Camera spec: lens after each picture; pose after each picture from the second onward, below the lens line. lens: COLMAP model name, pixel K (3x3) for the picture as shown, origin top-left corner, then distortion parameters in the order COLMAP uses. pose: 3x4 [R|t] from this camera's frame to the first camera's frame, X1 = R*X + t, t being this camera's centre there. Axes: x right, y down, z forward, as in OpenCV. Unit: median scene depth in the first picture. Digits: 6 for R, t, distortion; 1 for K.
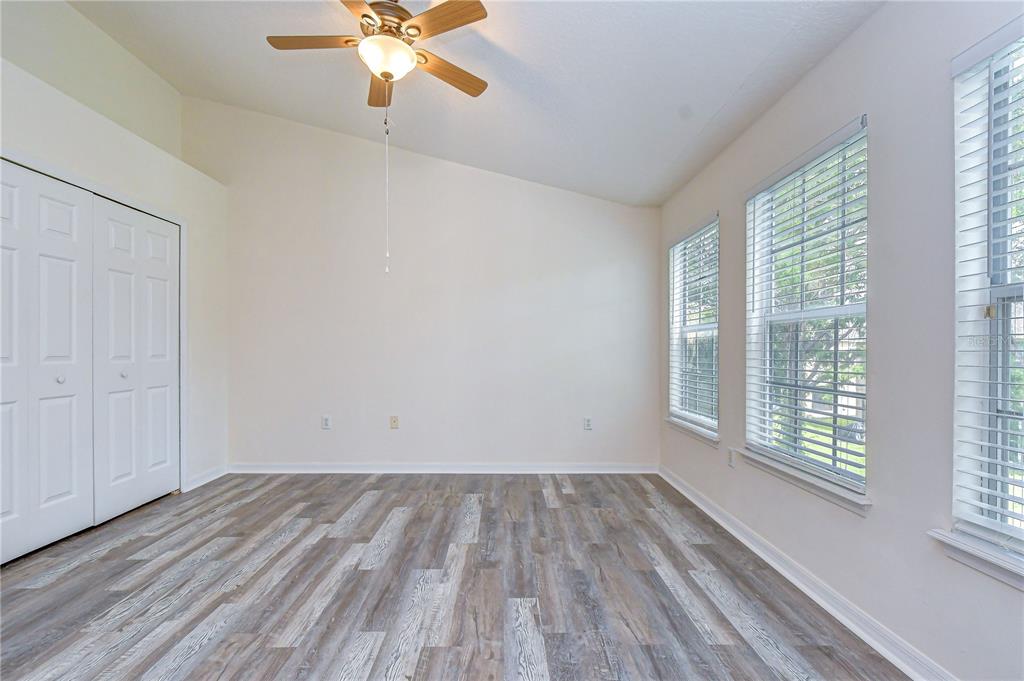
lens RADIAL K [[452.0, 0, 512.7], [0, 452.0, 363.0], [0, 0, 1]] dist [0.011183, -0.007922]
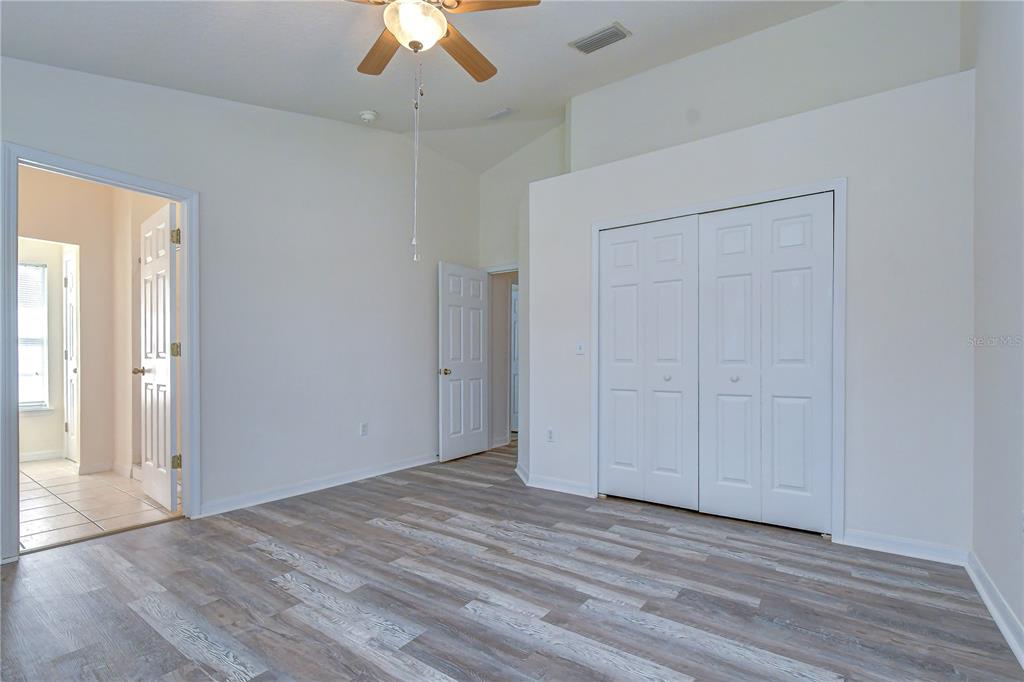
lens RADIAL K [[452.0, 0, 512.7], [0, 452.0, 363.5], [0, 0, 1]] dist [0.011183, -0.007922]
pose [[-0.572844, 0.000352, -0.819664, 0.305574], [-0.027272, 0.999438, 0.019489, -0.022552], [0.819211, 0.033518, -0.572512, 1.399873]]
